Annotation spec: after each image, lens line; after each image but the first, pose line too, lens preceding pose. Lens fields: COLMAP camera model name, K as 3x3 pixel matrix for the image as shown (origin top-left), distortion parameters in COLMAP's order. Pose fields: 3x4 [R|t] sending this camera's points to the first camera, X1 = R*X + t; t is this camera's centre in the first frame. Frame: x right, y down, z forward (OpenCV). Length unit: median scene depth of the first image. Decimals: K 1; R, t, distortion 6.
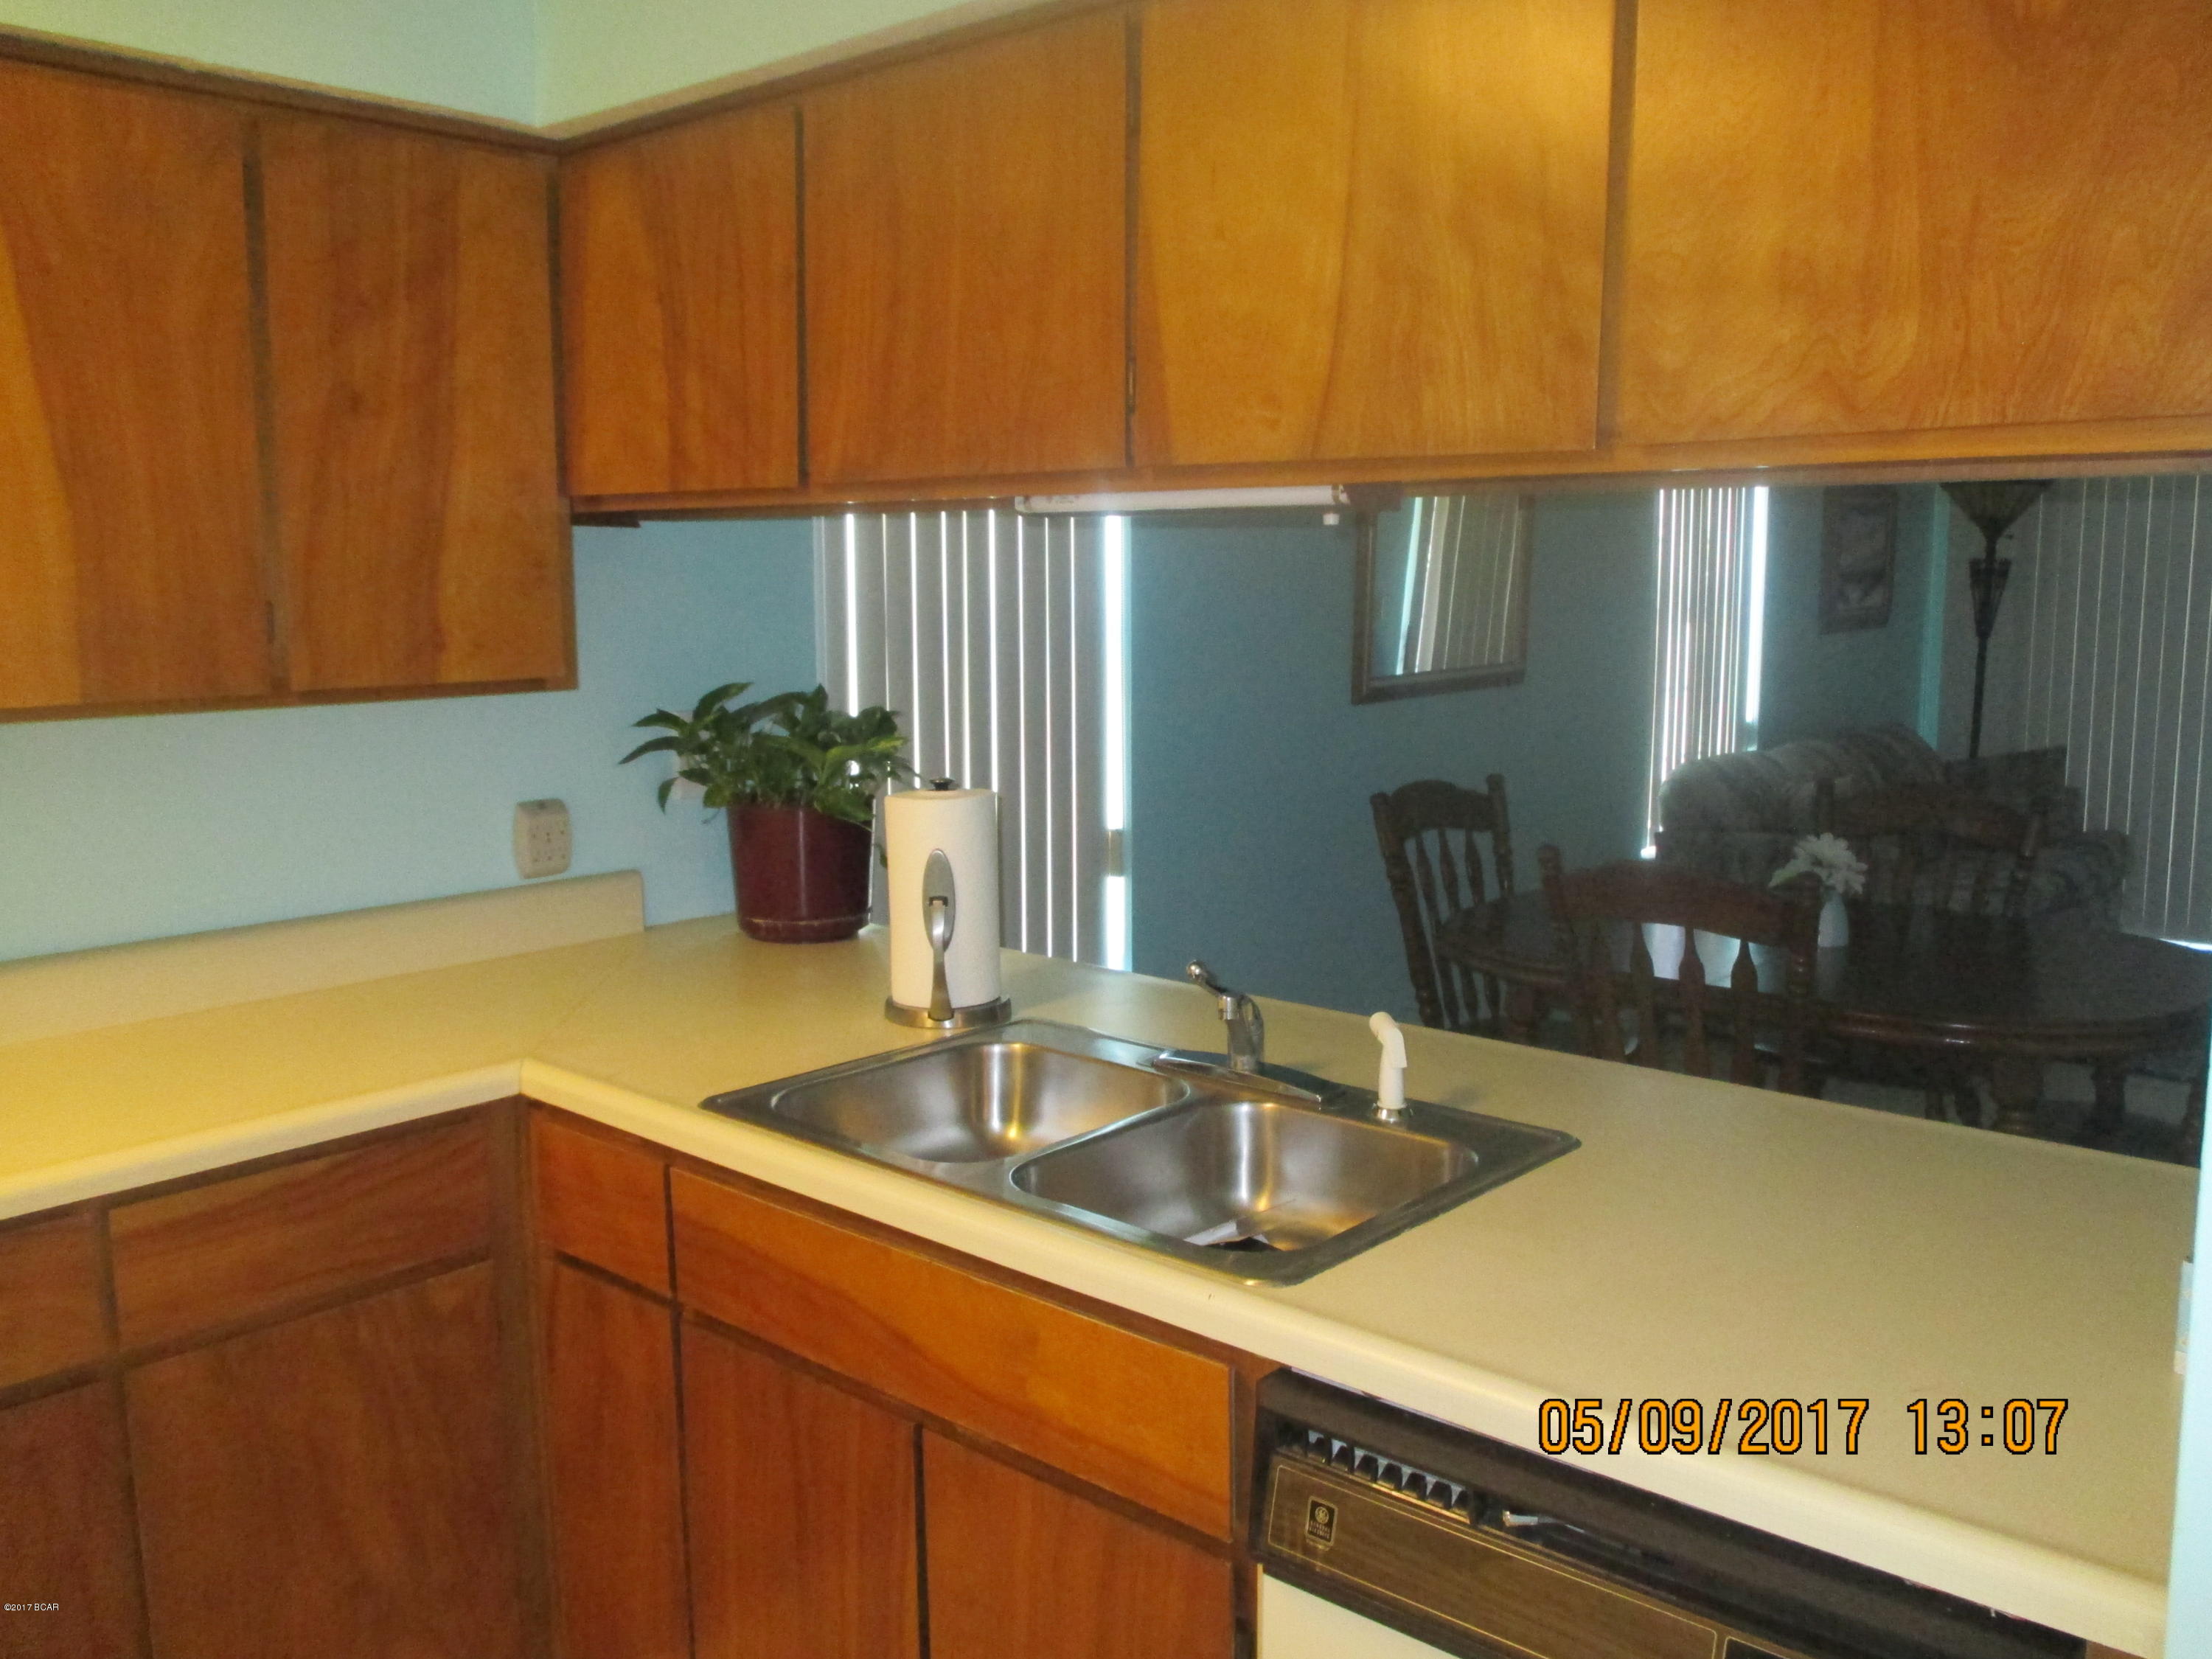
lens RADIAL K [[1850.5, 0, 1096.3], [0, 1850.5, 823.0], [0, 0, 1]] dist [-0.022280, 0.001737]
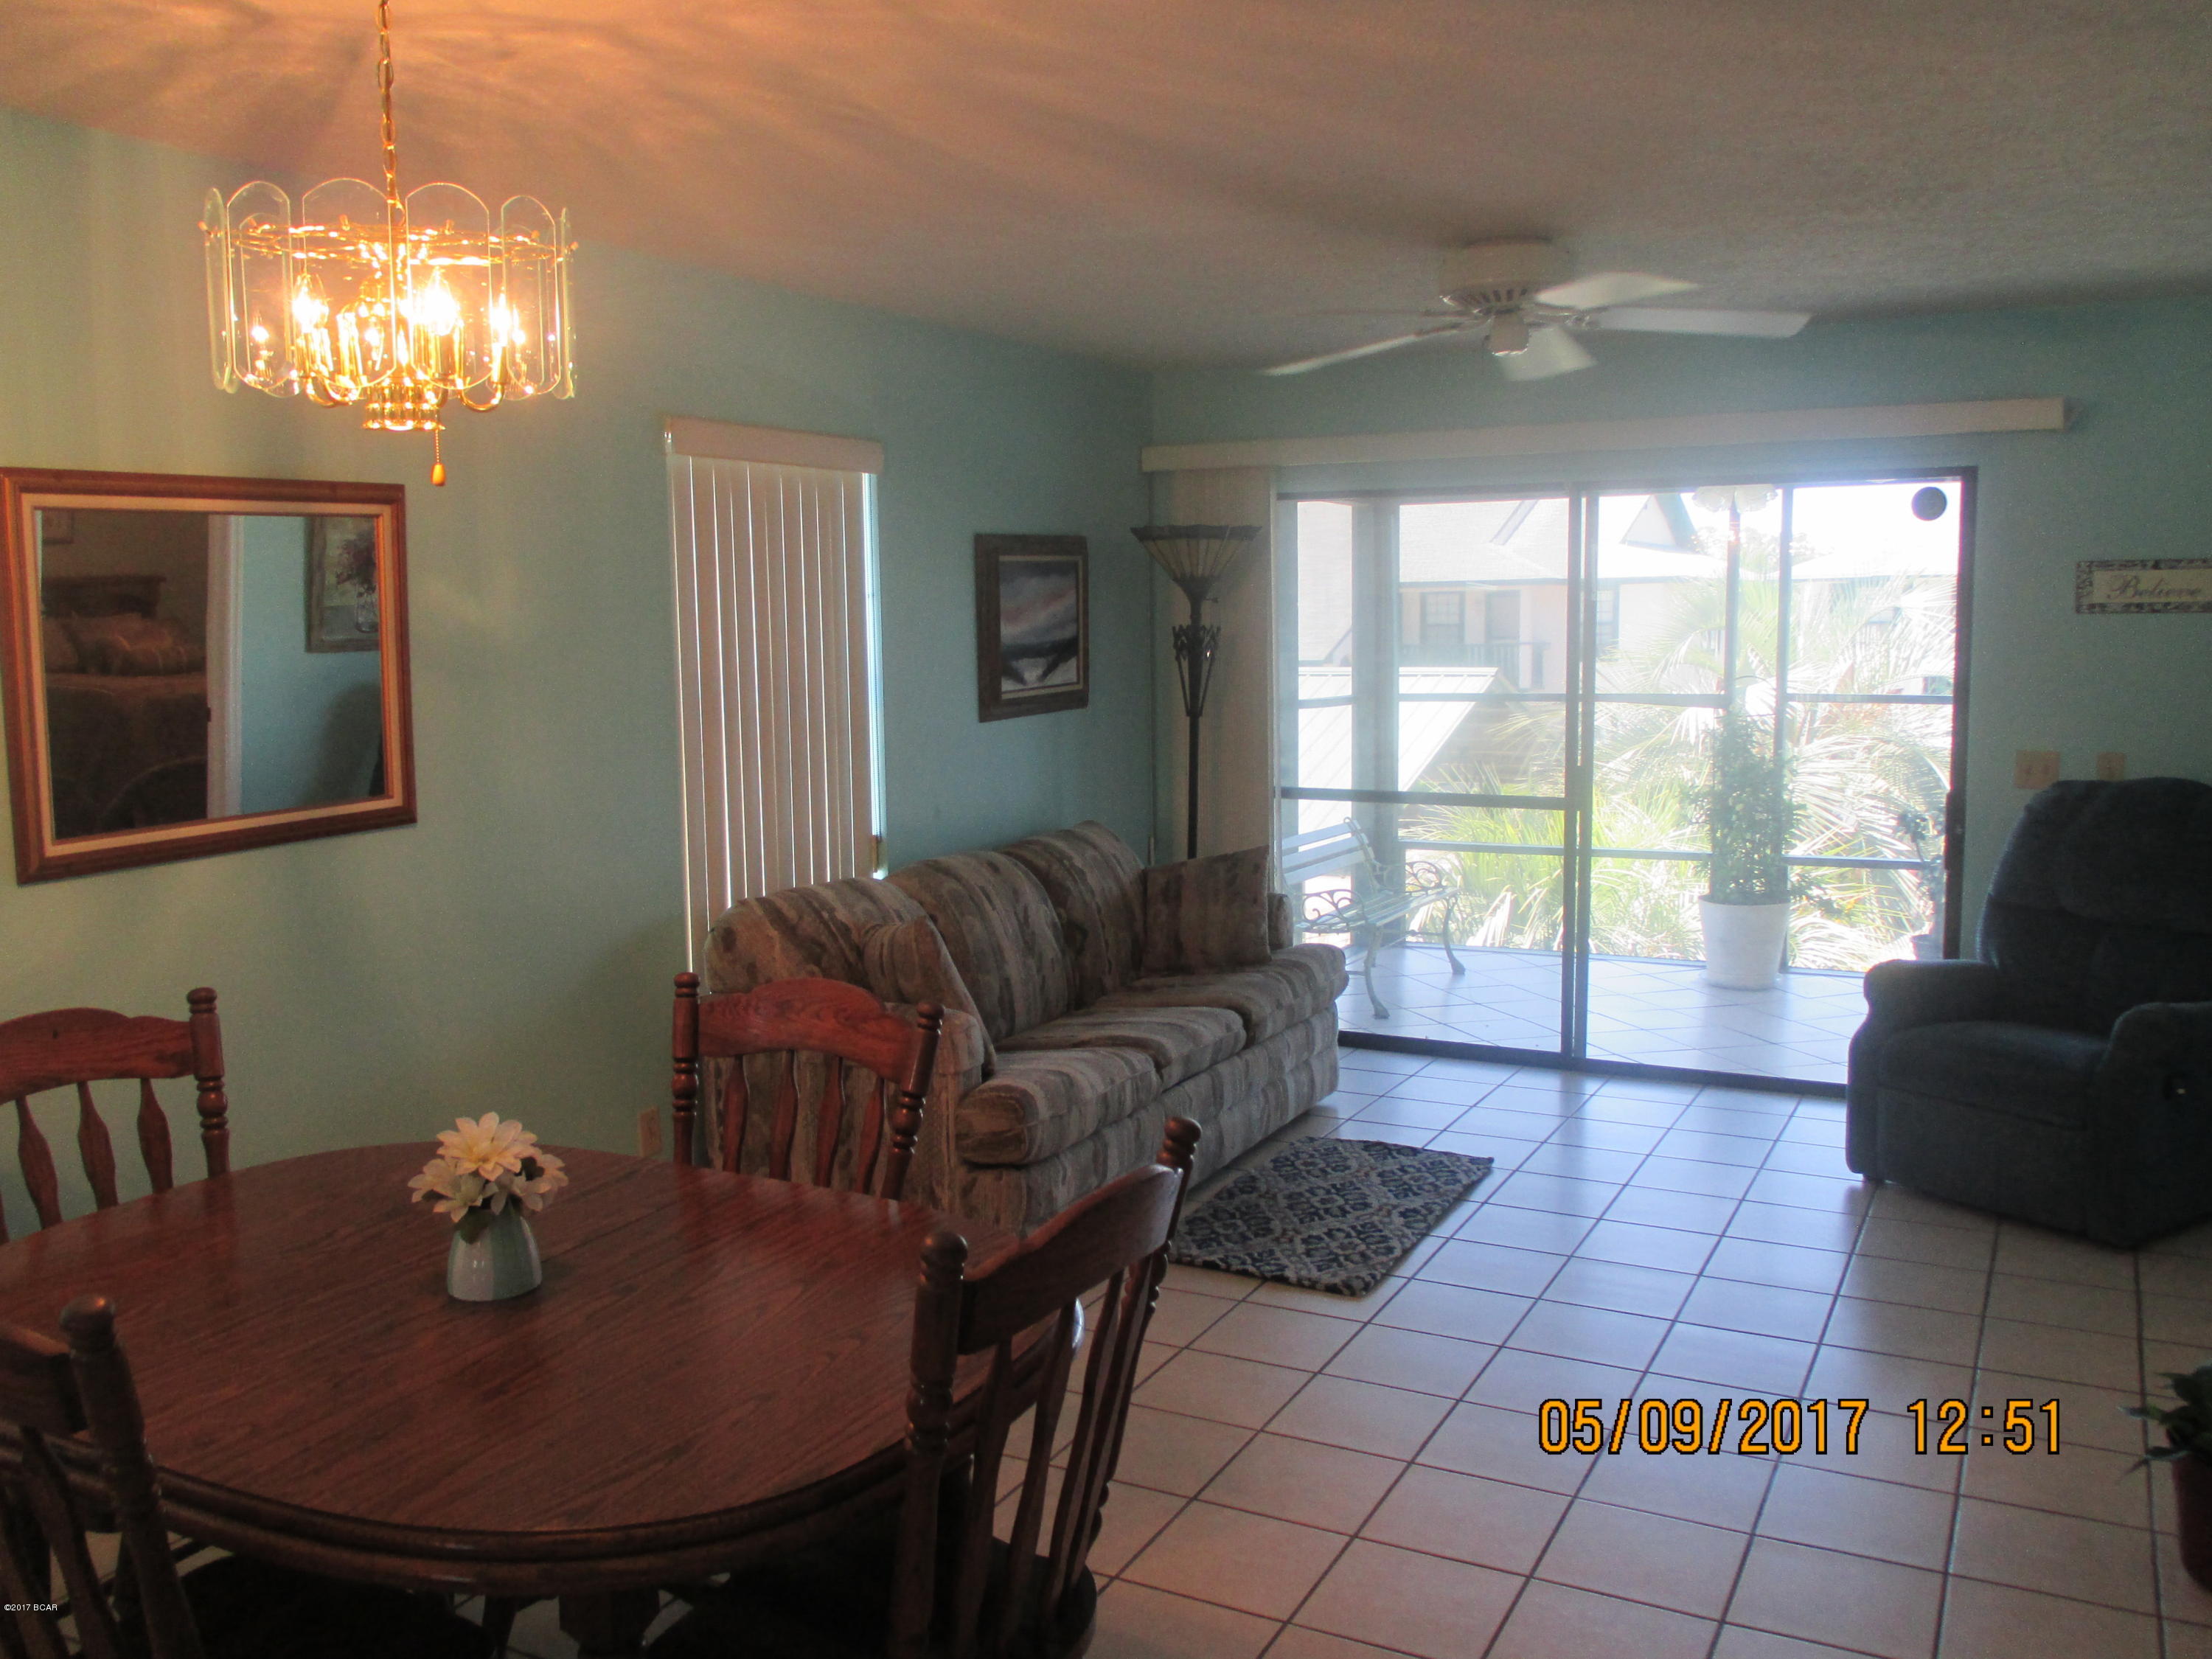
lens RADIAL K [[1850.5, 0, 1096.3], [0, 1850.5, 823.0], [0, 0, 1]] dist [-0.022280, 0.001737]
pose [[0.970122, -0.036884, 0.239797, 0.378287], [0.042577, 0.998920, -0.018603, -0.061343], [-0.238851, 0.028257, 0.970645, 0.281808]]
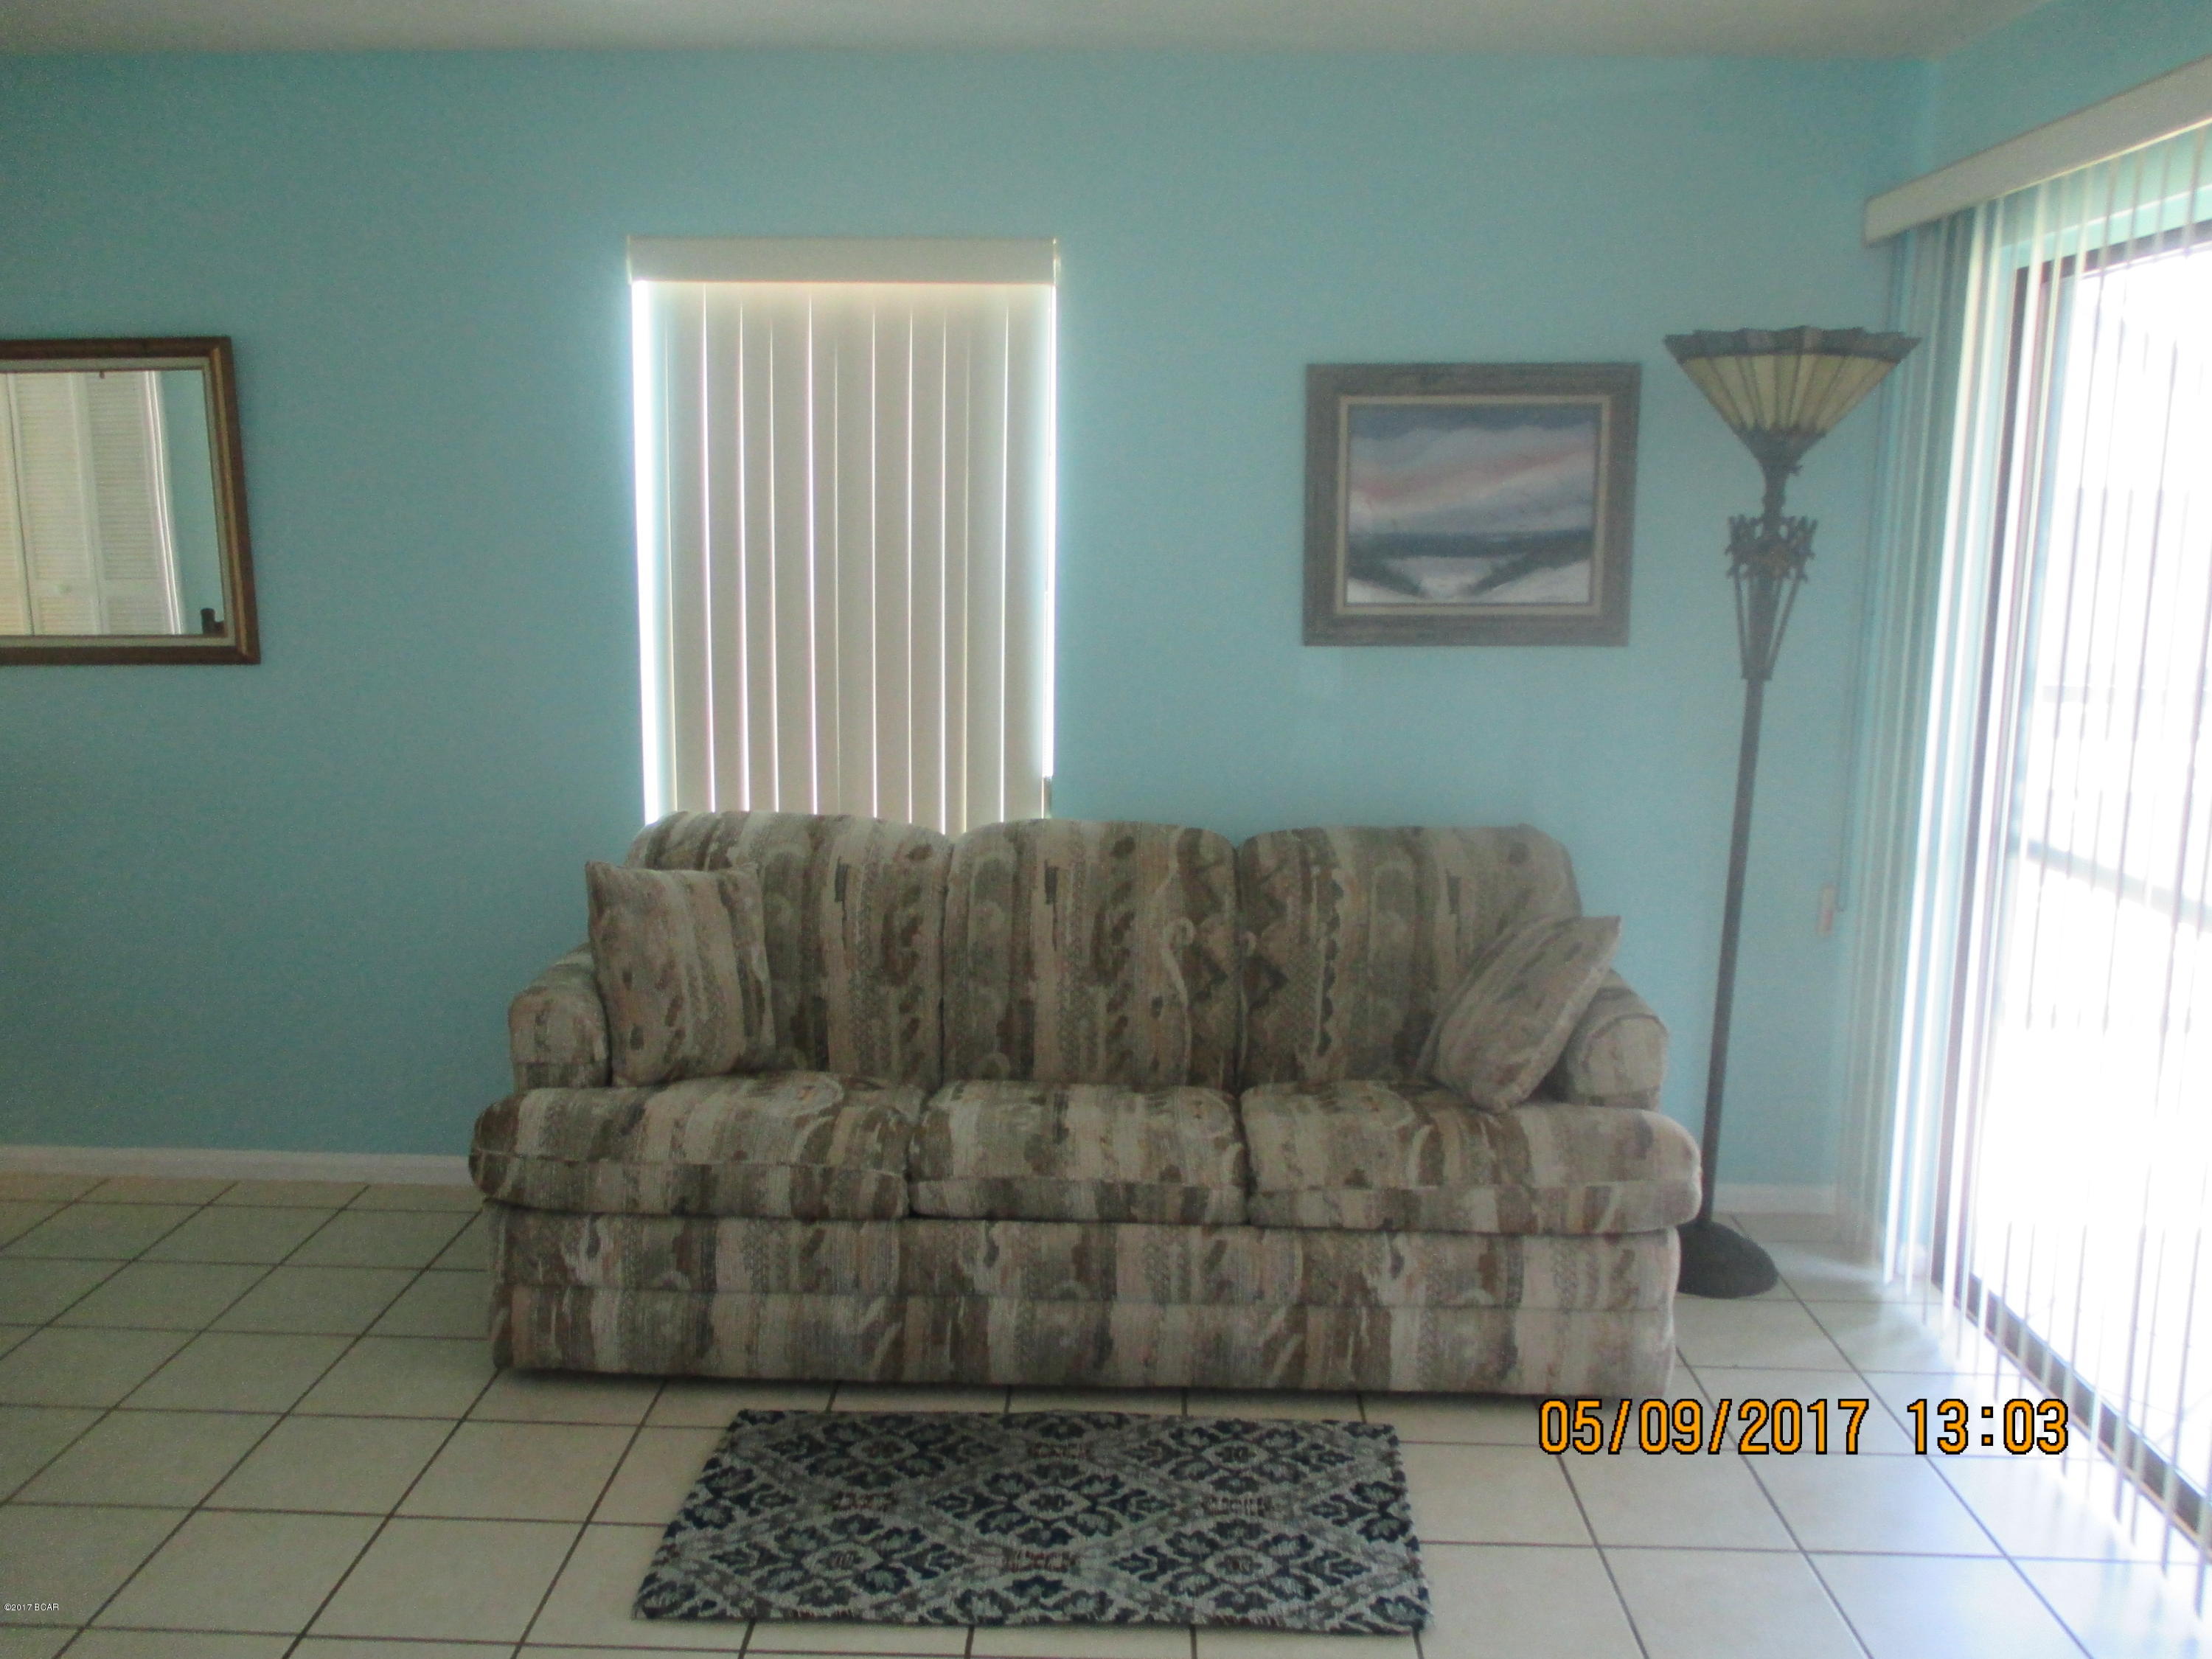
lens RADIAL K [[1850.5, 0, 1096.3], [0, 1850.5, 823.0], [0, 0, 1]] dist [-0.022280, 0.001737]
pose [[0.647910, 0.144009, -0.747980, 1.229077], [-0.119776, 0.989011, 0.086664, -0.141269], [0.752241, 0.033440, 0.658039, 0.914310]]
